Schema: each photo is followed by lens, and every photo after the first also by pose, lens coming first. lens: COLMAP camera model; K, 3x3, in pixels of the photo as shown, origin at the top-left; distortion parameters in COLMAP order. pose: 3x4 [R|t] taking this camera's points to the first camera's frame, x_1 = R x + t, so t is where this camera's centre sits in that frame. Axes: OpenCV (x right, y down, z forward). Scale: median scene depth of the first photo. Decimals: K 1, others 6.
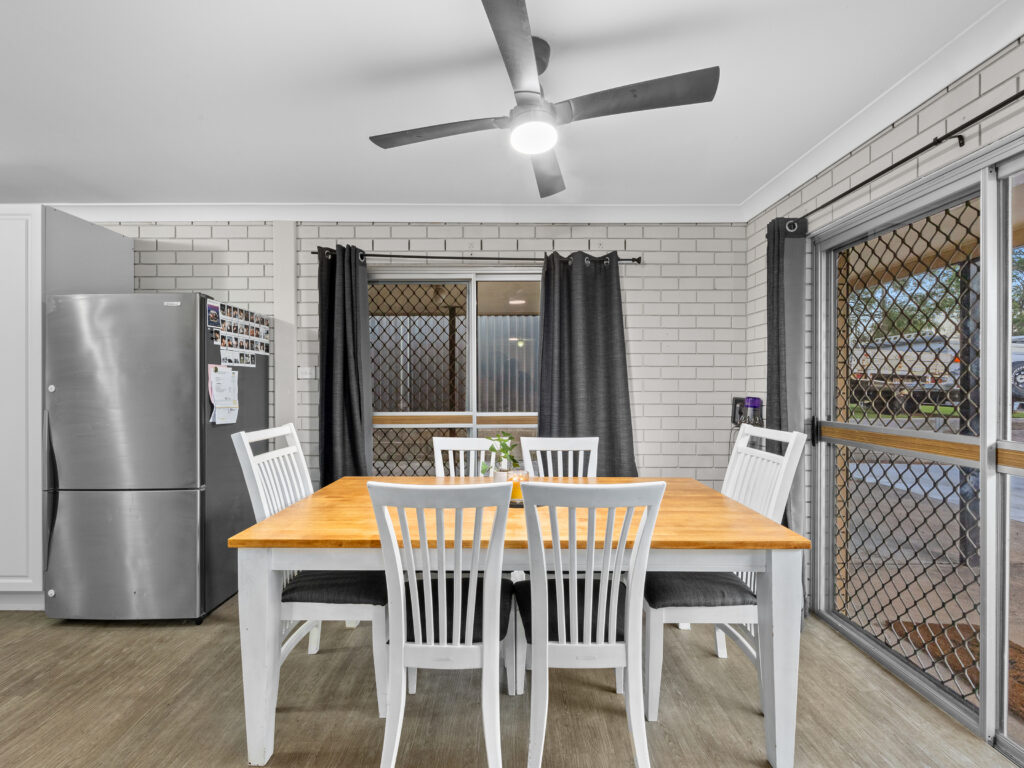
lens RADIAL K [[462.4, 0, 506.7], [0, 462.4, 384.7], [0, 0, 1]] dist [-0.002980, -0.000363]
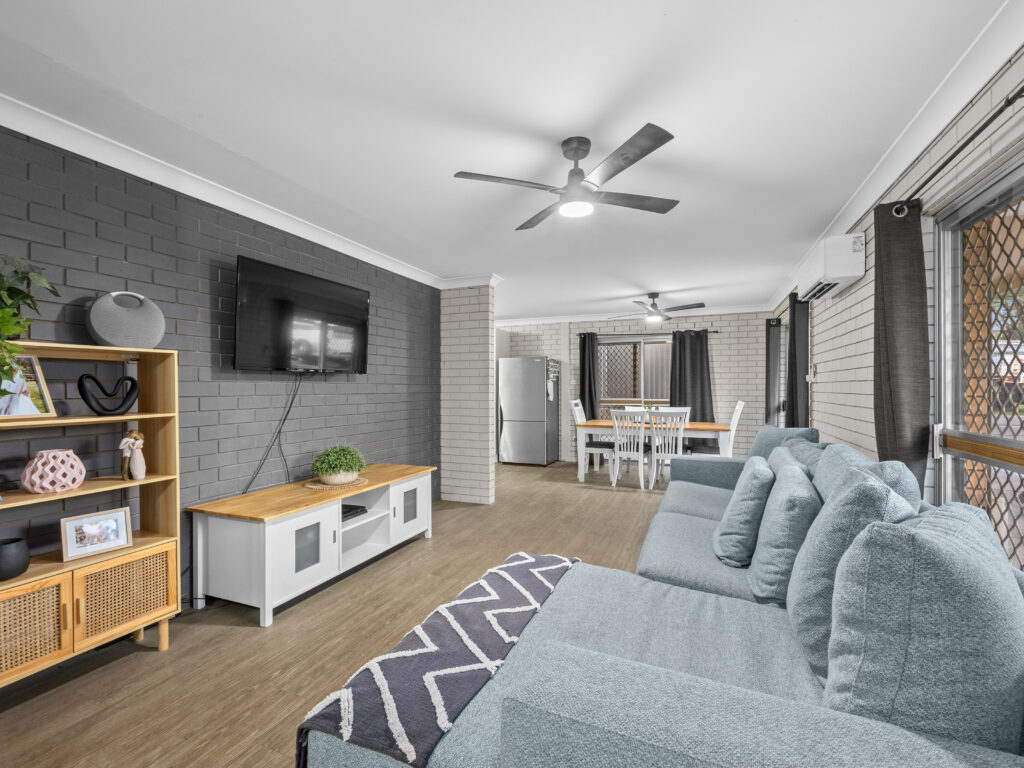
lens RADIAL K [[462.4, 0, 511.8], [0, 462.4, 384.7], [0, 0, 1]] dist [-0.002980, -0.000363]
pose [[0.924397, -0.002876, -0.381420, 0.218023], [0.002115, 0.999995, -0.002414, -0.007150], [0.381425, 0.001425, 0.924399, -1.475923]]
